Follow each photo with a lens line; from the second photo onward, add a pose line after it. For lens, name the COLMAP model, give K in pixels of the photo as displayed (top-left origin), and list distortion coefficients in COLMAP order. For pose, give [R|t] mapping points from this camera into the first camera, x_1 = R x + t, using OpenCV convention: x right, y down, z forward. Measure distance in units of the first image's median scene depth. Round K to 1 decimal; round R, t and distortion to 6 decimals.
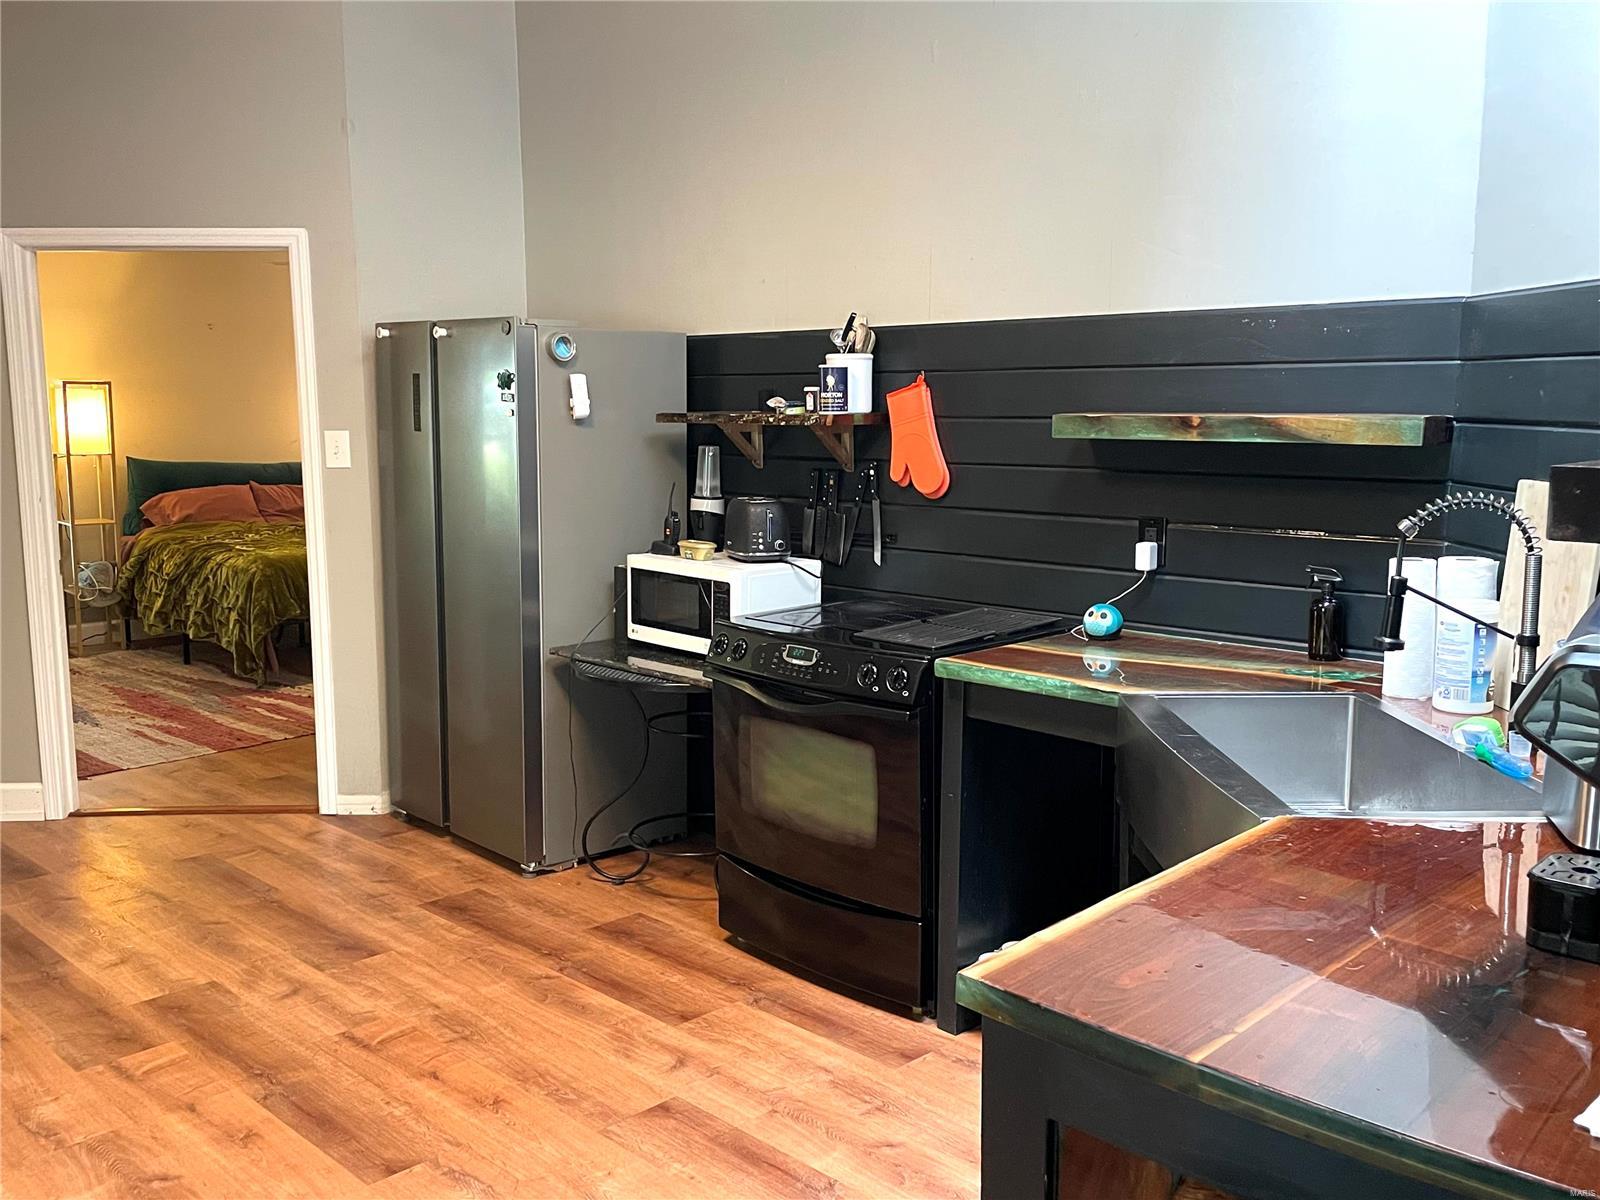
lens RADIAL K [[1461.0, 0, 796.3], [0, 1461.0, 592.5], [0, 0, 1]] dist [0.034663, 0.000000]
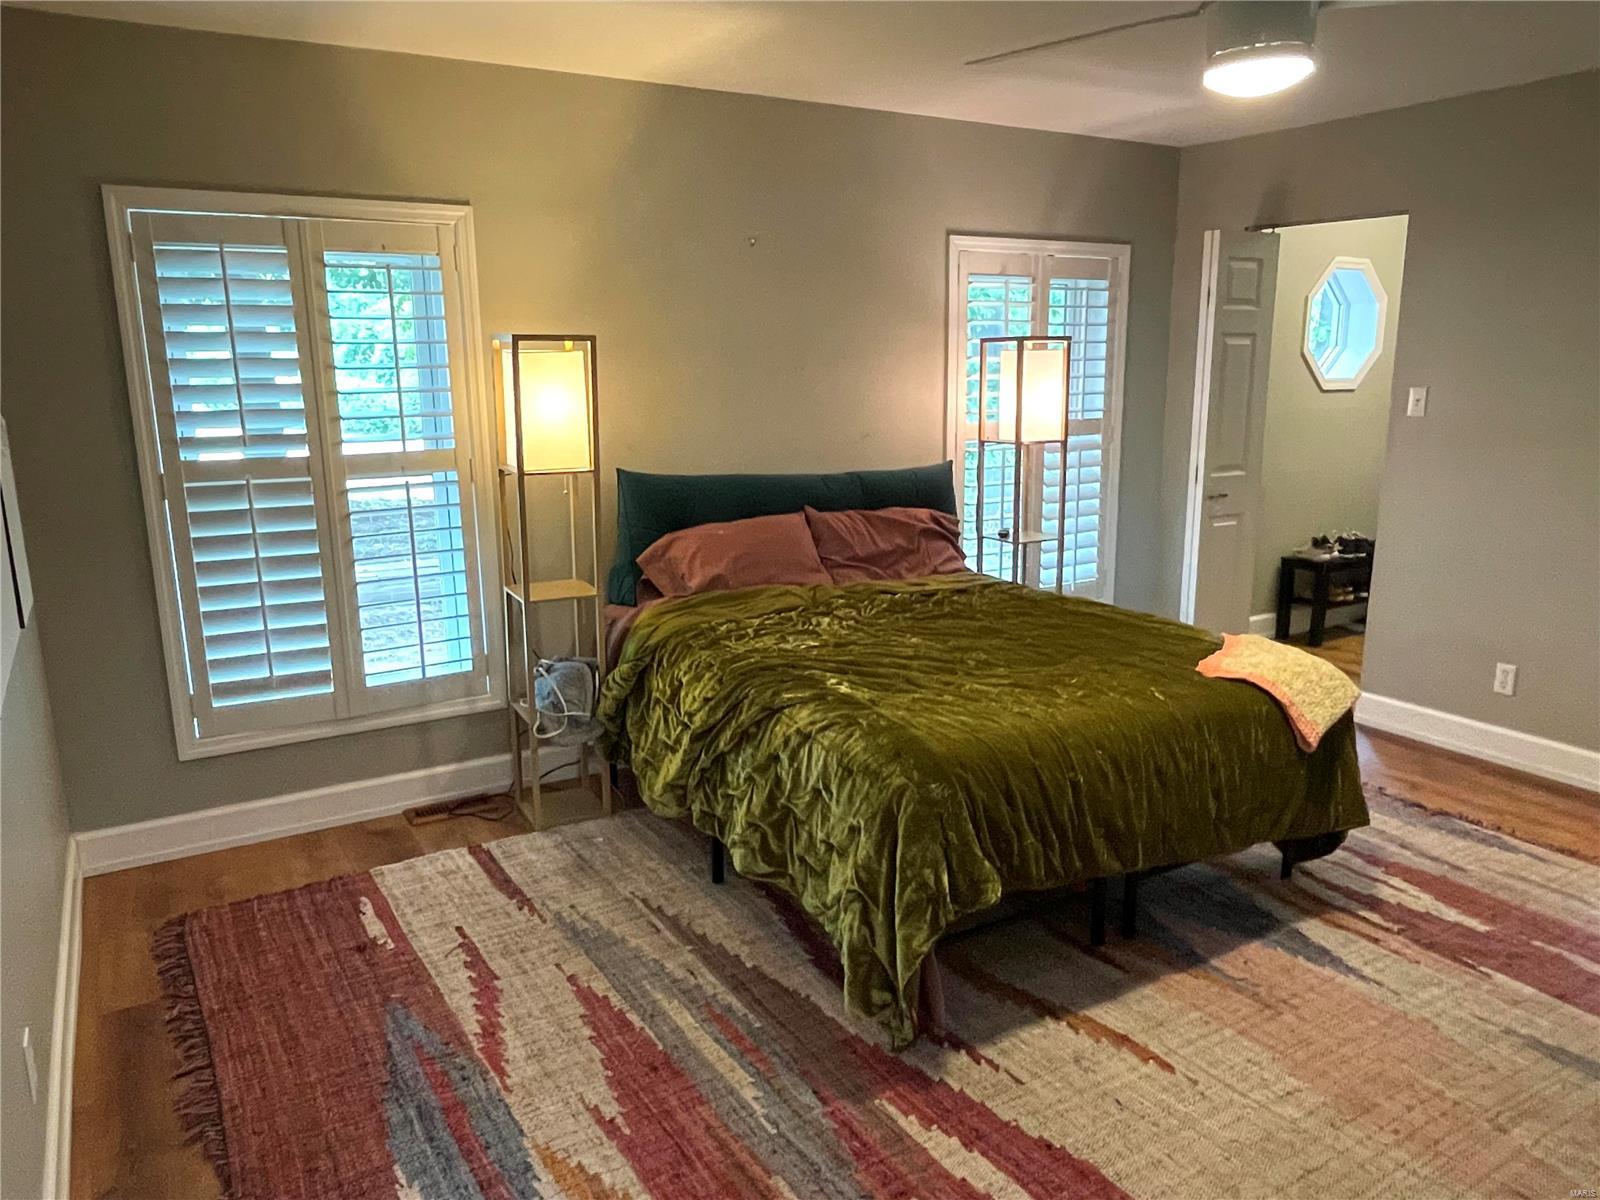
lens RADIAL K [[1124.6, 0, 803.0], [0, 1124.6, 598.4], [0, 0, 1]] dist [0.002427, 0.000316]
pose [[0.969179, 0.053808, -0.240411, -0.294417], [-0.034928, 0.996010, 0.082117, -0.085671], [0.243871, -0.071189, 0.967191, 0.627521]]
